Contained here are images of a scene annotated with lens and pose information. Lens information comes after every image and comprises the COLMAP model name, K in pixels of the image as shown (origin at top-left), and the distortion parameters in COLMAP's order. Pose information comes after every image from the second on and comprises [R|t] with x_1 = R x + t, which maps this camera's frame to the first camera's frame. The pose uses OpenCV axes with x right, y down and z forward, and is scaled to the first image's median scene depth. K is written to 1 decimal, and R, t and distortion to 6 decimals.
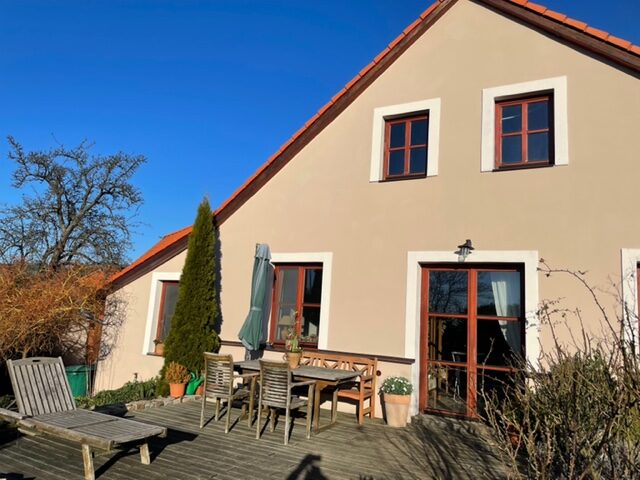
lens RADIAL K [[483.9, 0, 320.0], [0, 483.9, 240.0], [0, 0, 1]] dist [0.041174, -0.006886]
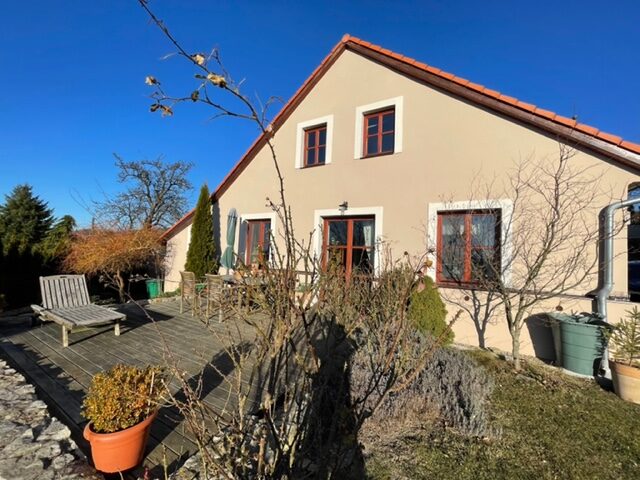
lens RADIAL K [[257.7, 0, 320.0], [0, 257.7, 240.0], [0, 0, 1]] dist [0.000031, 0.000104]
pose [[0.999240, -0.023426, -0.031154, 0.220115], [0.026775, 0.993365, 0.111841, 0.026747], [0.028328, -0.112590, 0.993238, 0.096636]]
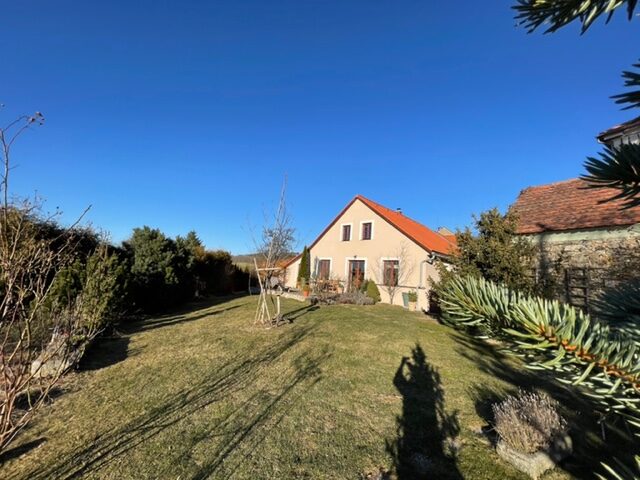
lens RADIAL K [[257.7, 0, 320.0], [0, 257.7, 240.0], [0, 0, 1]] dist [0.000031, 0.000104]
pose [[0.950831, -0.031552, -0.308098, 0.674269], [0.031472, 0.999491, -0.005230, -0.130080], [0.308106, -0.004724, 0.951340, -1.297393]]
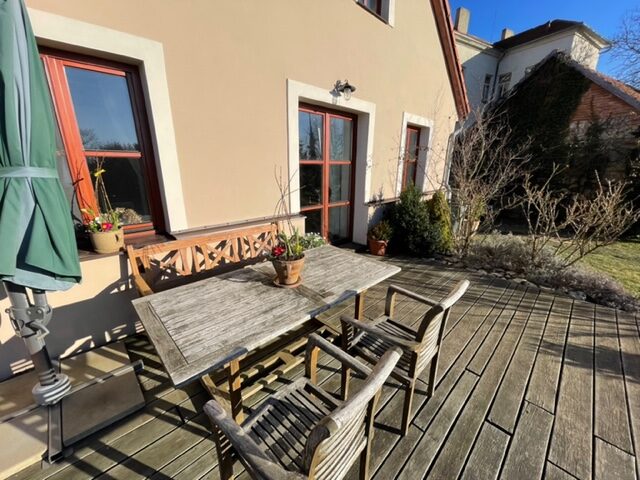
lens RADIAL K [[257.7, 0, 320.0], [0, 257.7, 240.0], [0, 0, 1]] dist [0.000031, 0.000104]
pose [[0.286542, -0.324444, 0.901460, -0.247531], [-0.132162, 0.918533, 0.372599, 0.096676], [-0.948908, -0.225904, 0.220319, 0.781358]]
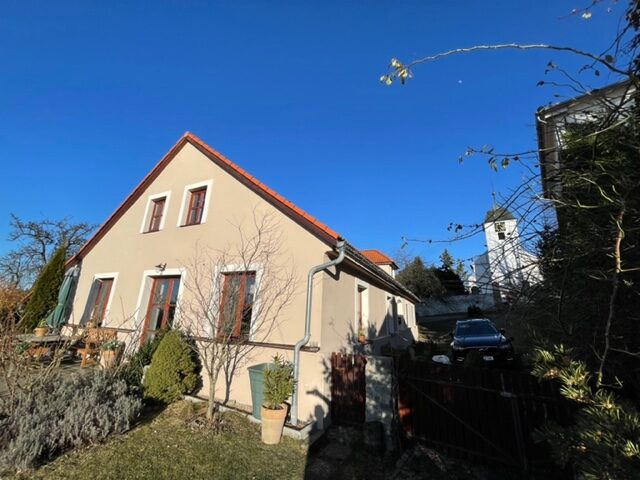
lens RADIAL K [[257.7, 0, 320.0], [0, 257.7, 240.0], [0, 0, 1]] dist [0.000031, 0.000104]
pose [[0.998333, -0.011388, 0.056581, 0.775203], [0.017929, 0.993032, -0.116473, 0.034407], [-0.054861, 0.117294, 0.991581, -0.023882]]
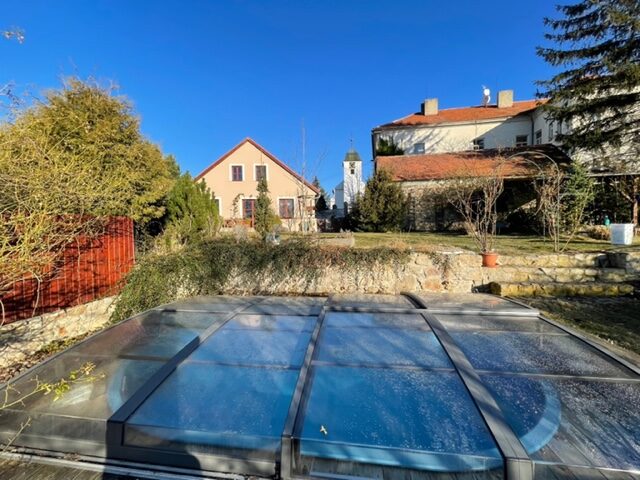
lens RADIAL K [[257.7, 0, 320.0], [0, 257.7, 240.0], [0, 0, 1]] dist [0.000031, 0.000104]
pose [[0.849518, -0.087239, 0.520296, -0.488832], [-0.016966, 0.981205, 0.192222, -0.060322], [-0.527286, -0.172123, 0.832071, -1.572580]]
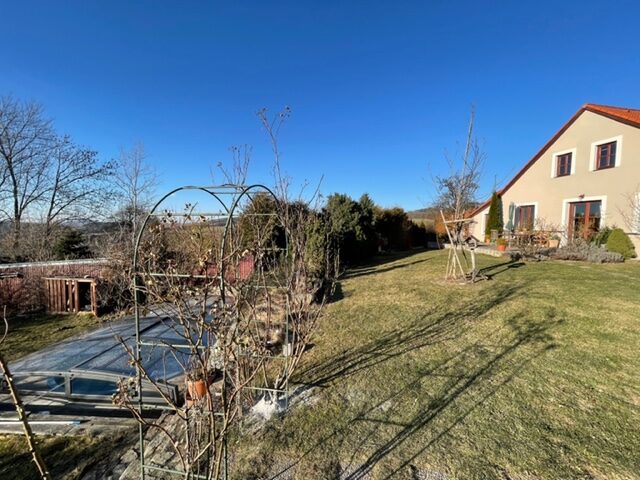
lens RADIAL K [[257.7, 0, 320.0], [0, 257.7, 240.0], [0, 0, 1]] dist [0.000031, 0.000104]
pose [[0.580514, -0.007233, -0.814218, 0.626820], [0.151509, 0.983457, 0.099285, -0.124496], [0.800031, -0.180998, 0.572006, -1.322403]]
